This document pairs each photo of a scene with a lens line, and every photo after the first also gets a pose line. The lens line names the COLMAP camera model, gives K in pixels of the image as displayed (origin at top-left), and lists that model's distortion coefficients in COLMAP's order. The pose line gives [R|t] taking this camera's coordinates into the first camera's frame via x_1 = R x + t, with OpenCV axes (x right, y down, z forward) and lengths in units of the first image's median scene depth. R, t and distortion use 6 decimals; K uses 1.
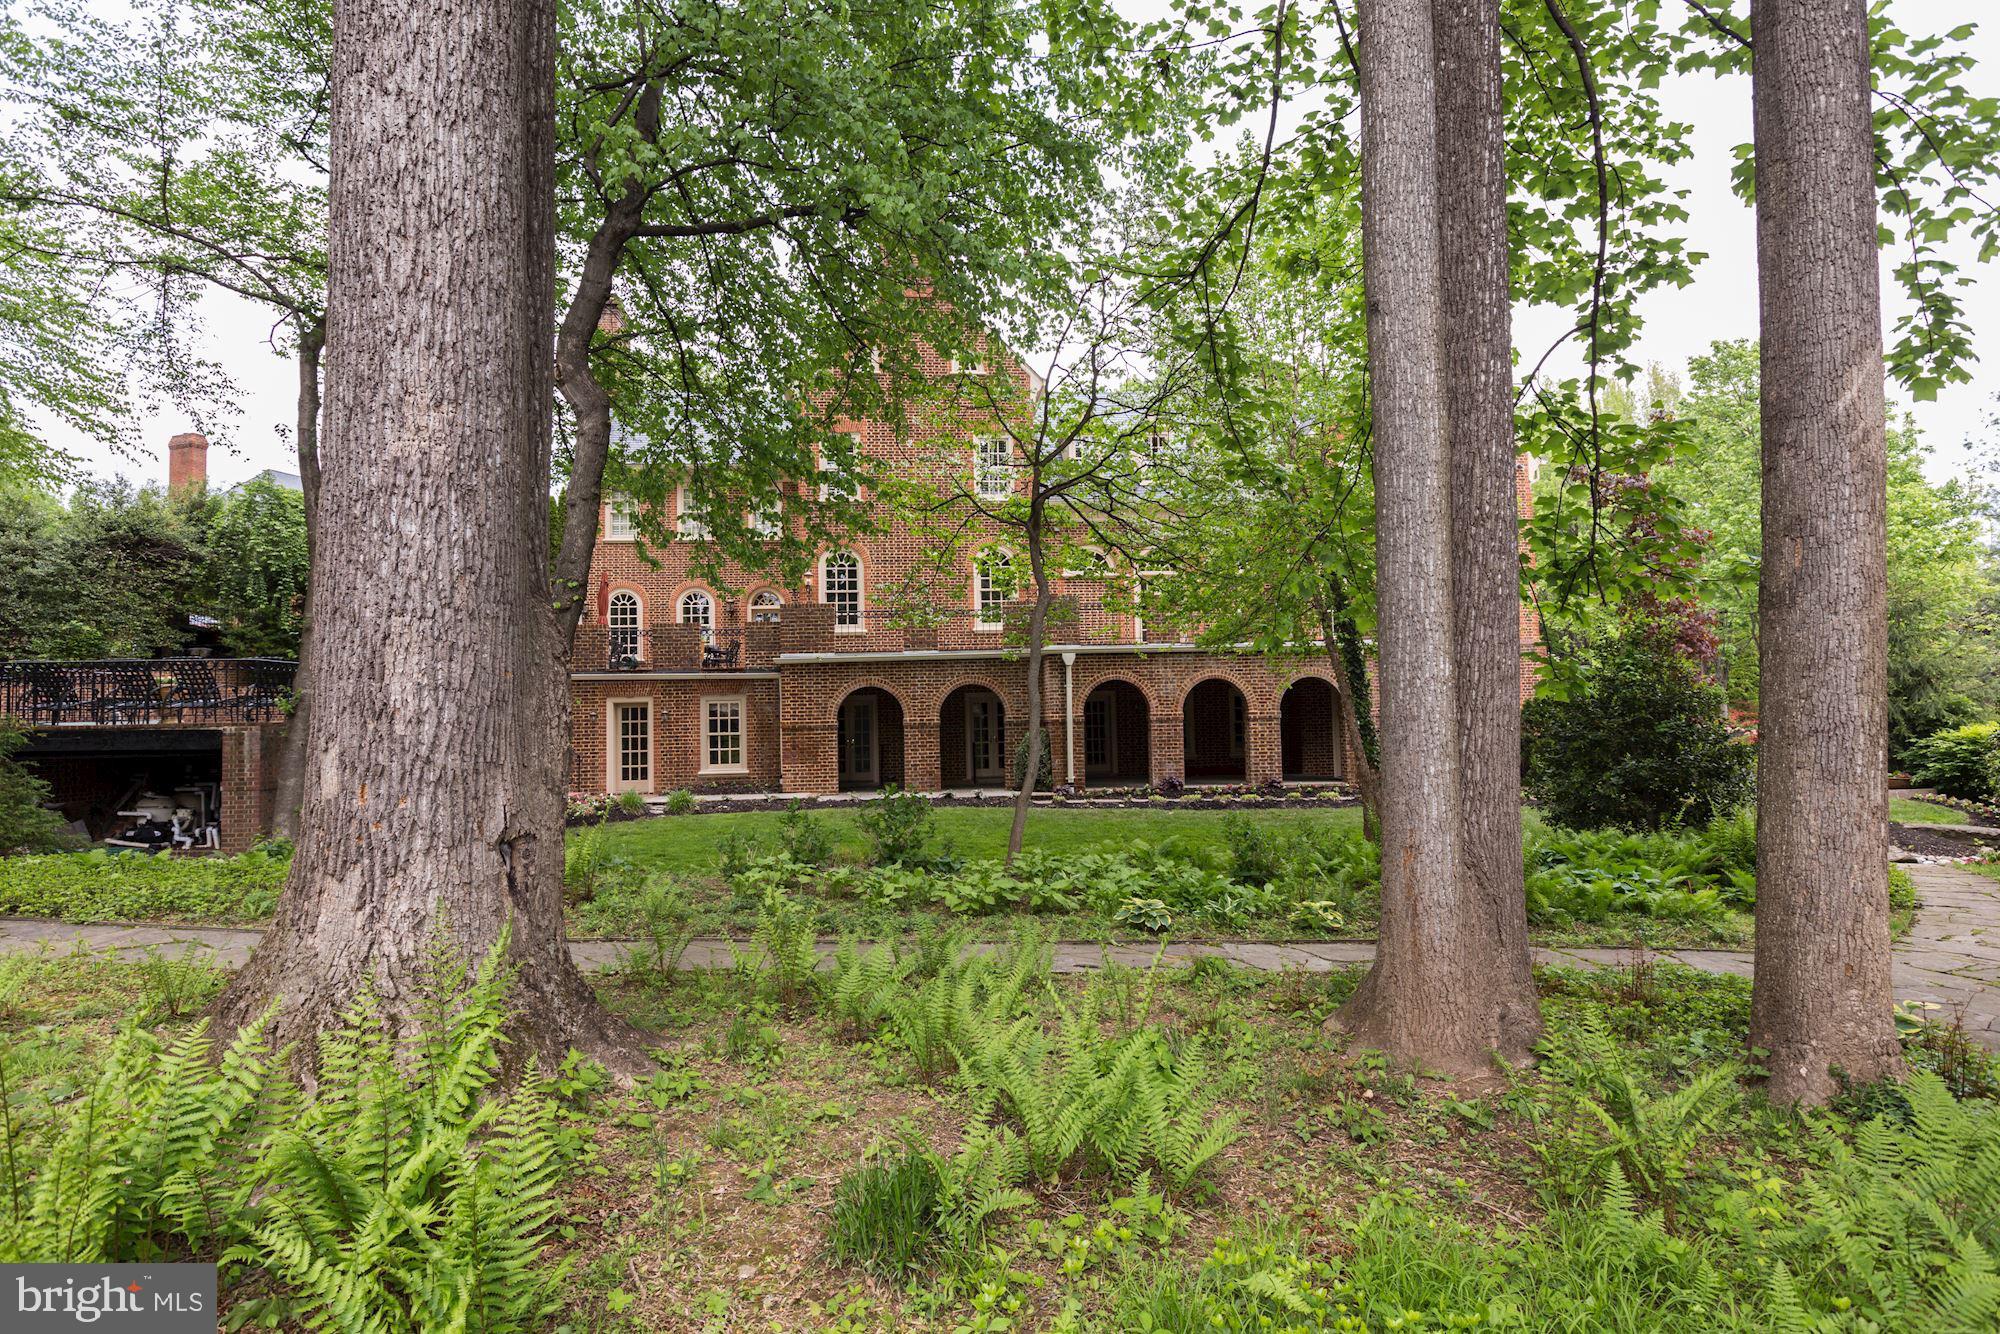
lens RADIAL K [[1089.4, 0, 1006.6], [0, 1089.4, 657.1], [0, 0, 1]] dist [0.005416, 0.001262]
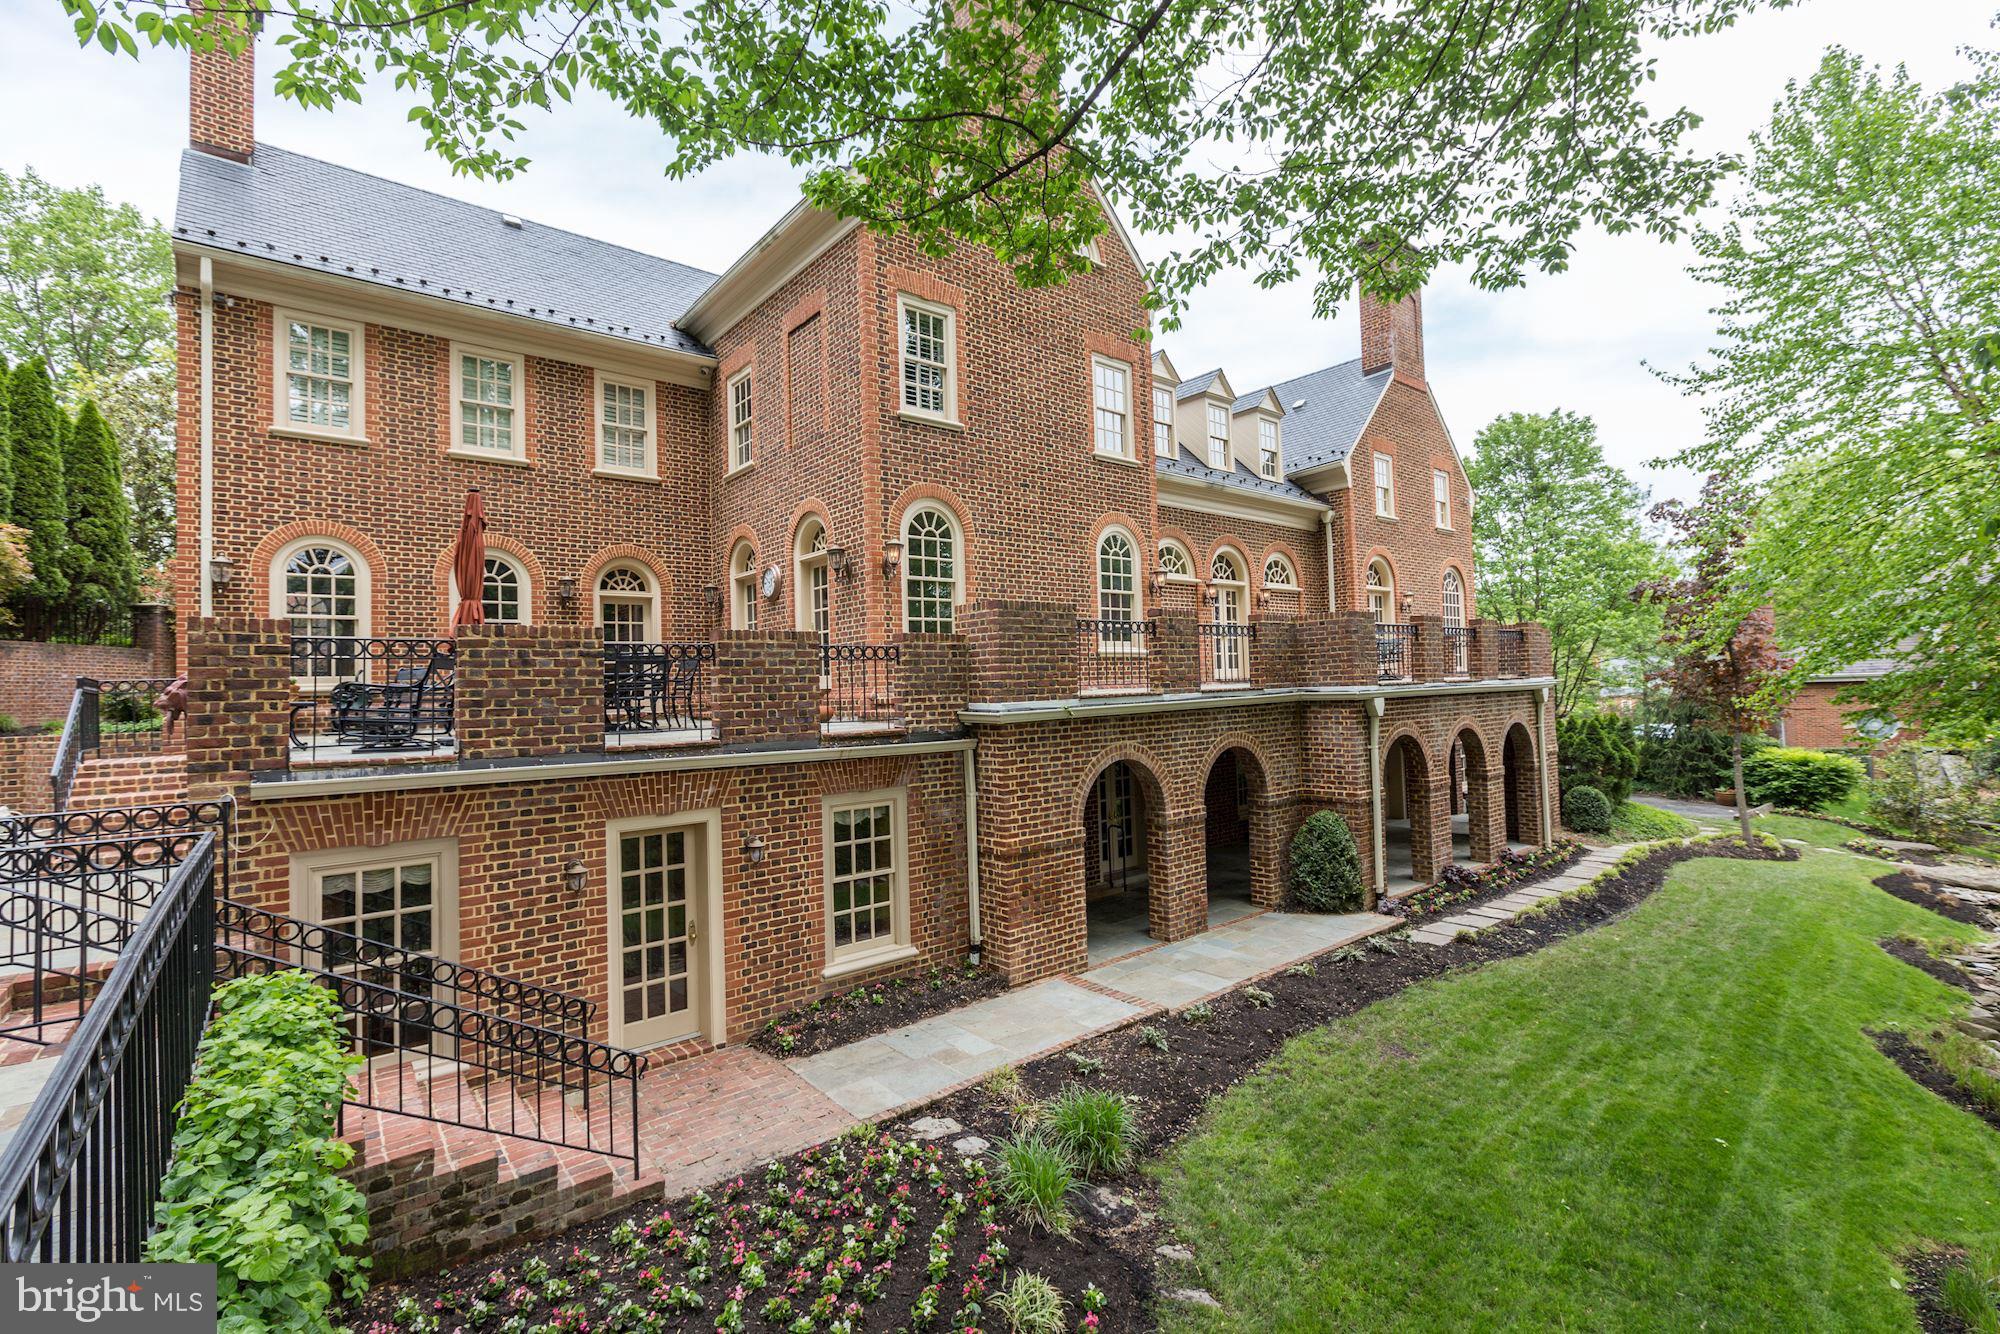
lens RADIAL K [[884.7, 0, 993.3], [0, 884.7, 661.8], [0, 0, 1]] dist [-0.001284, -0.000730]
pose [[0.818670, 0.015178, 0.574064, -0.429411], [-0.023233, 0.999708, 0.006702, -0.023103], [-0.573794, -0.018824, 0.818783, 0.665585]]
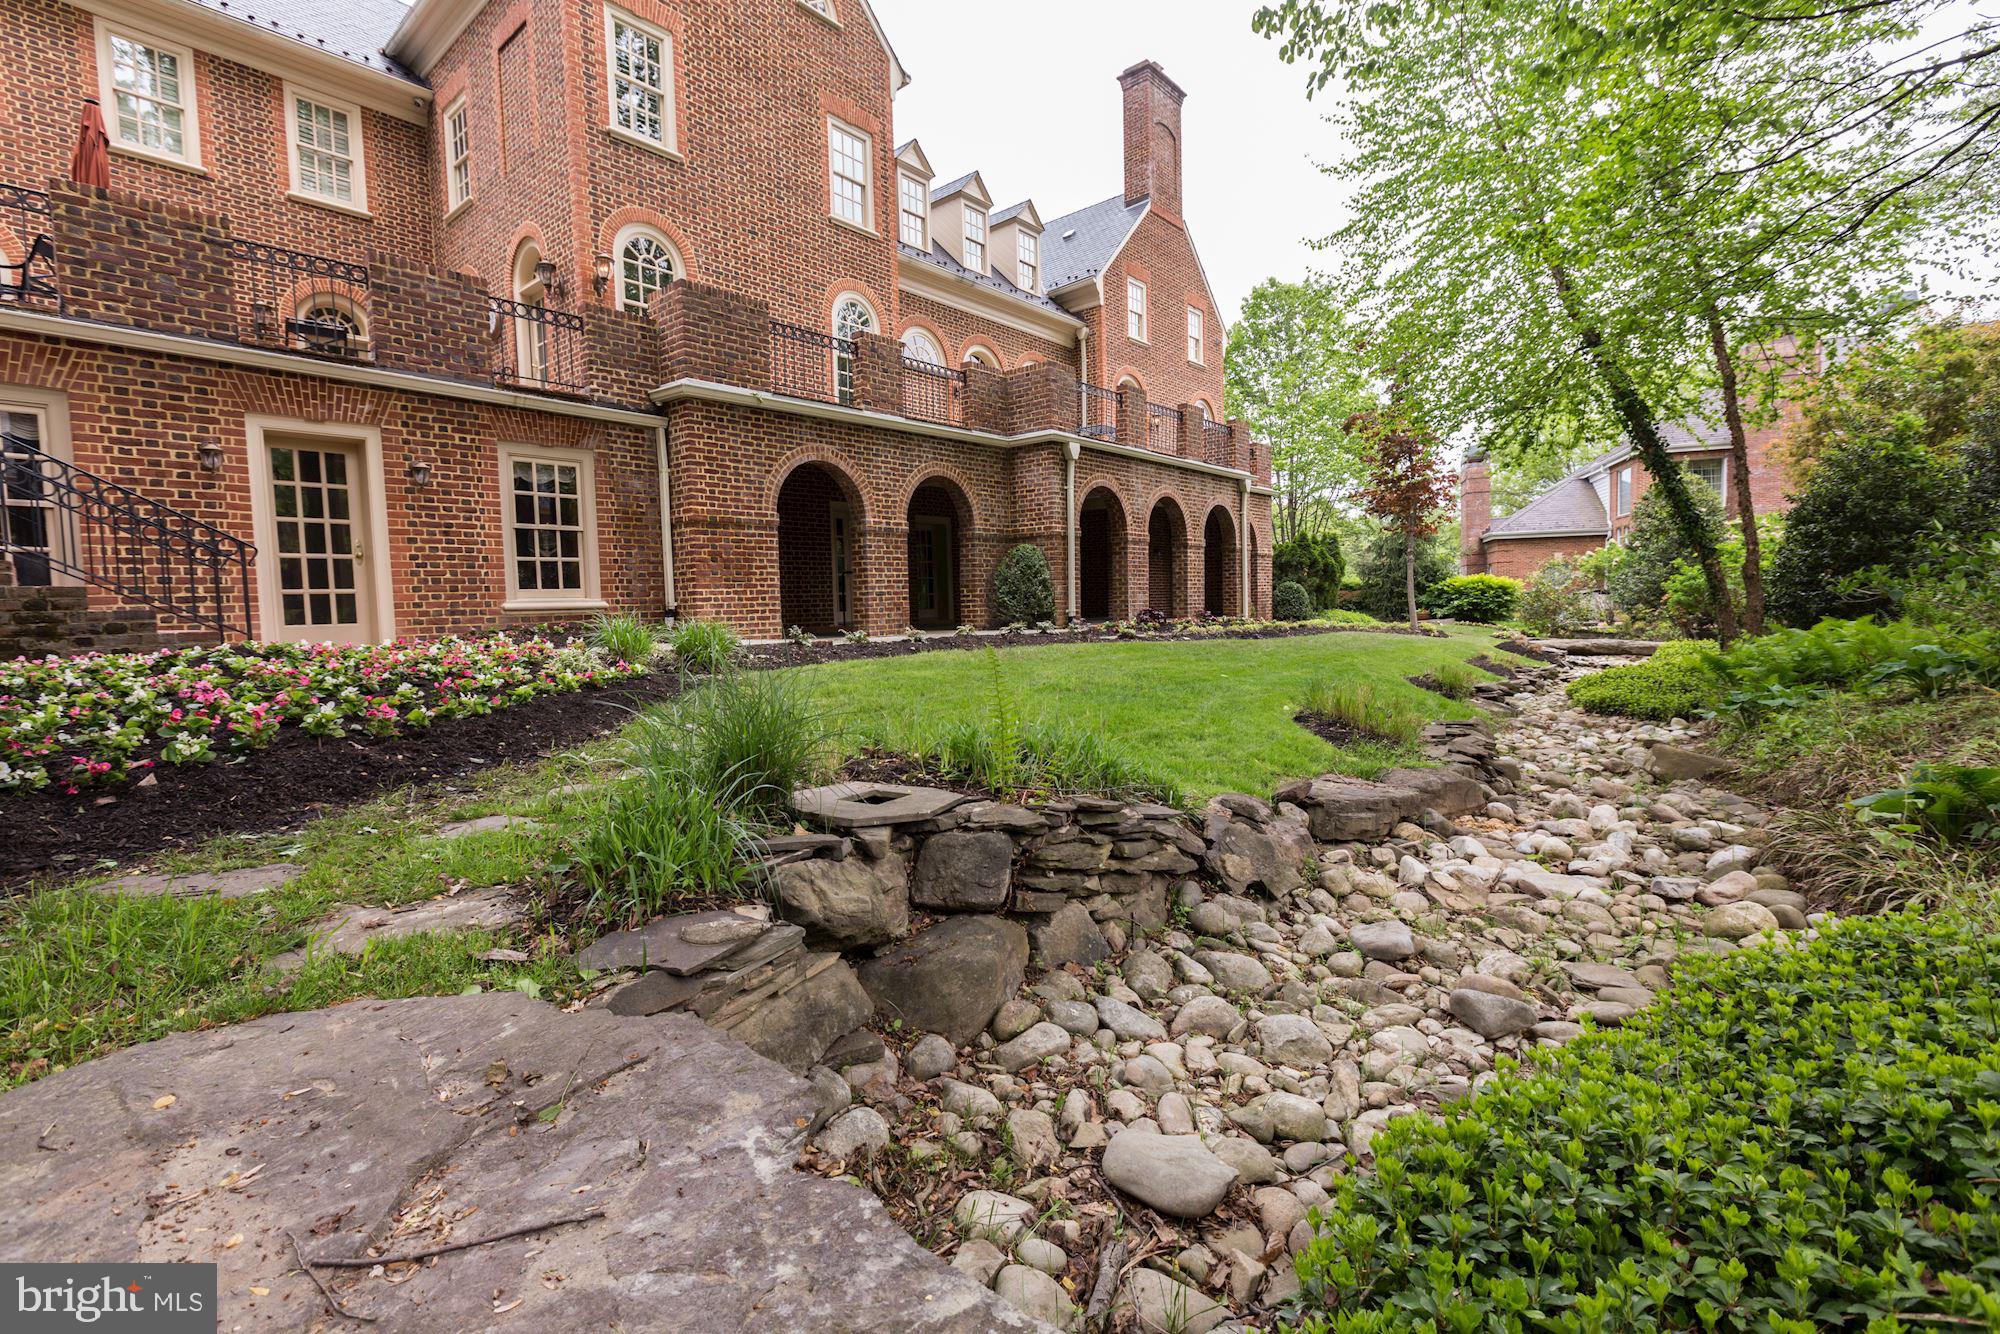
lens RADIAL K [[884.7, 0, 993.3], [0, 884.7, 661.8], [0, 0, 1]] dist [-0.001284, -0.000730]
pose [[0.709924, -0.043493, 0.702934, -0.398627], [-0.033684, 0.994852, 0.095574, 0.085882], [-0.703472, -0.091528, 0.704805, 0.574728]]
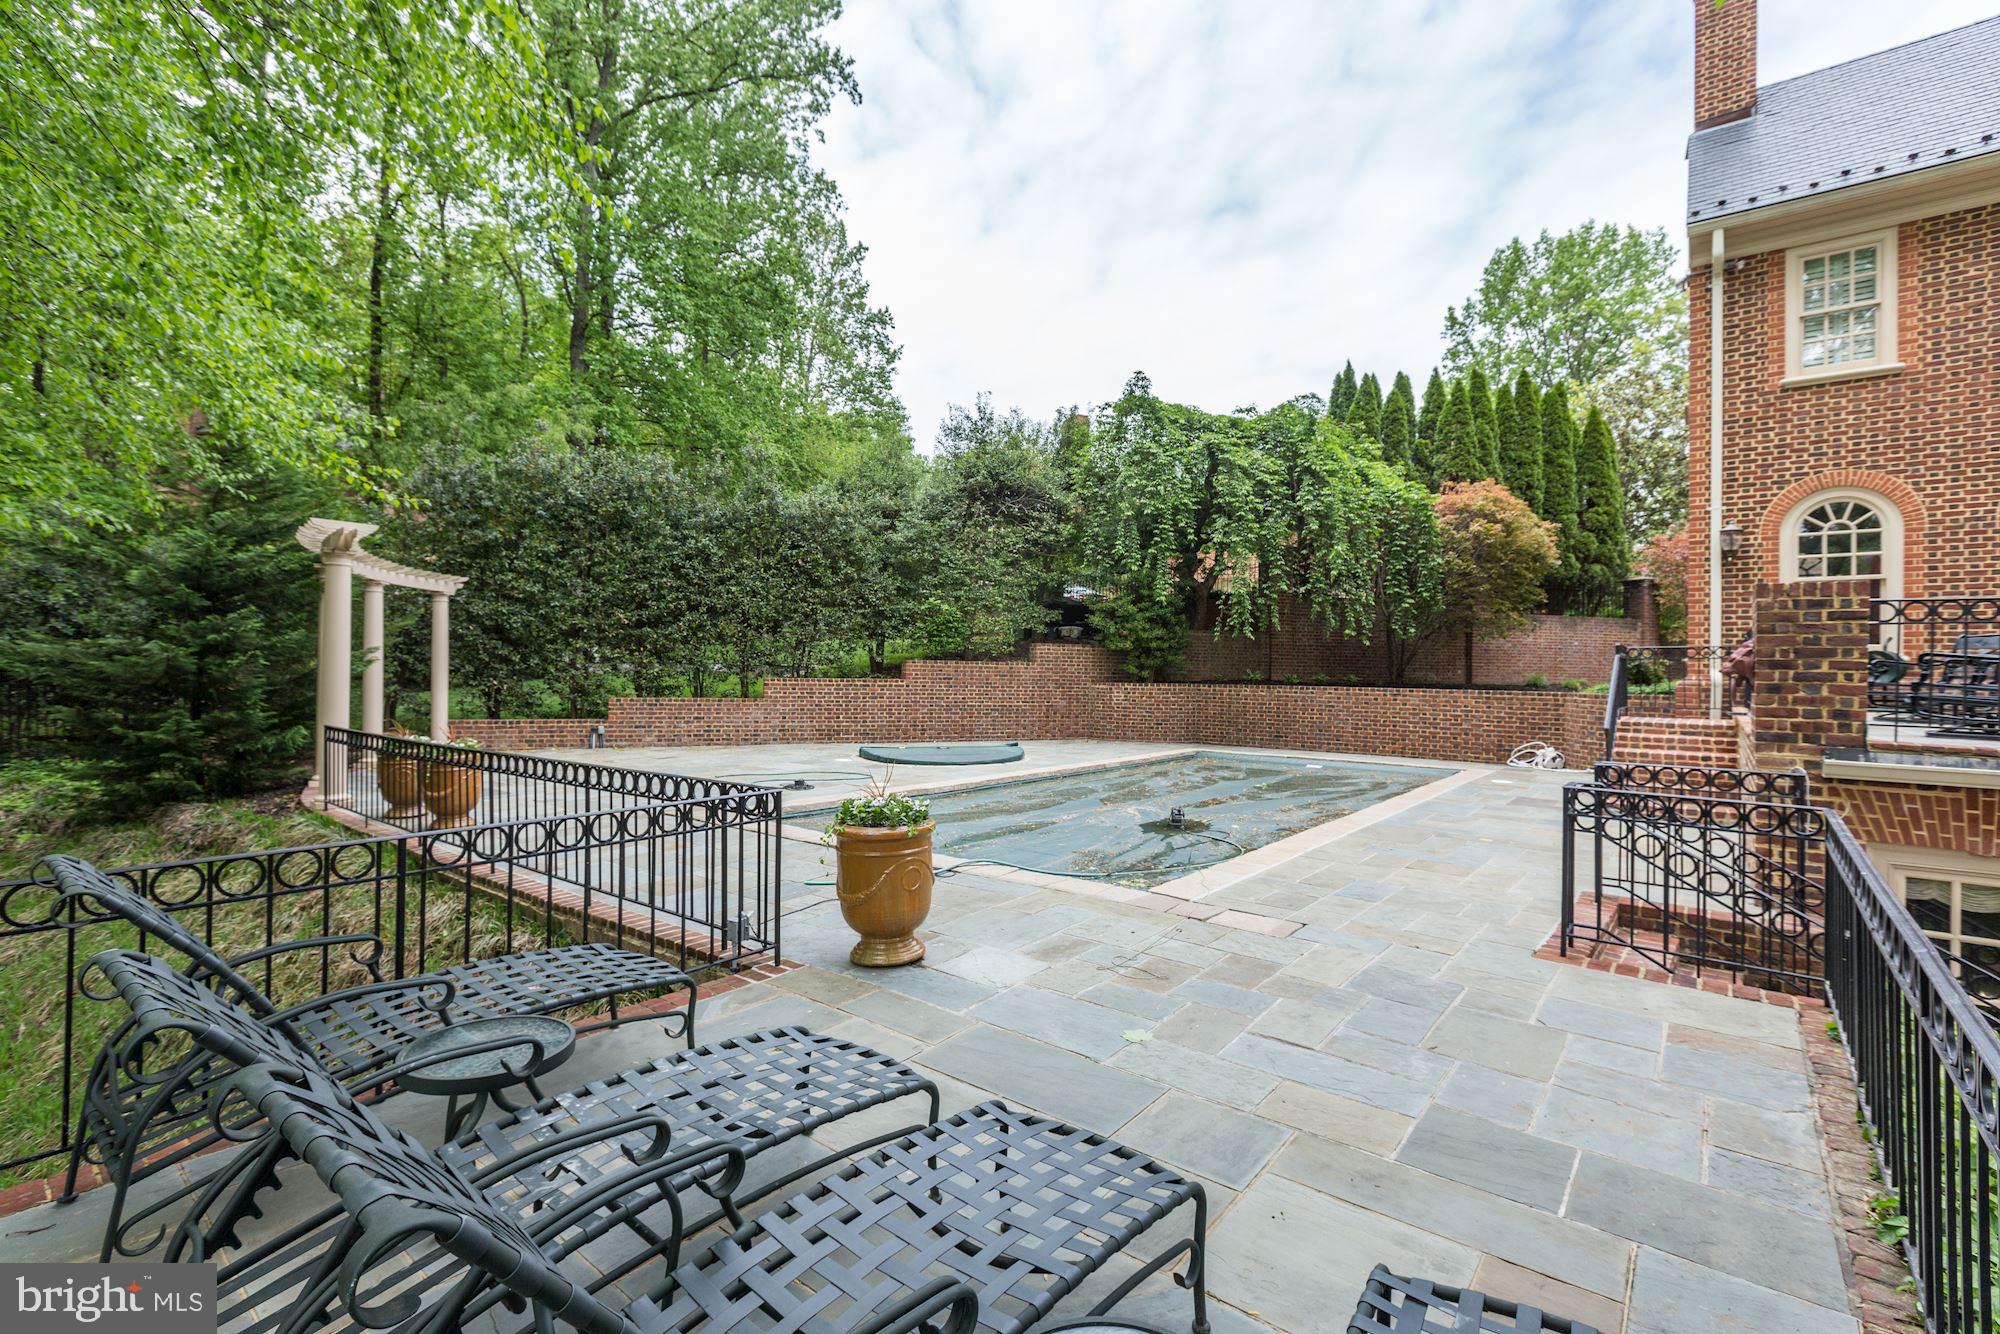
lens RADIAL K [[884.7, 0, 993.3], [0, 884.7, 661.8], [0, 0, 1]] dist [-0.001284, -0.000730]
pose [[0.725253, 0.025393, -0.688014, -0.455938], [0.013360, 0.998612, 0.050940, -0.022562], [0.688352, -0.046136, 0.723908, 0.671947]]
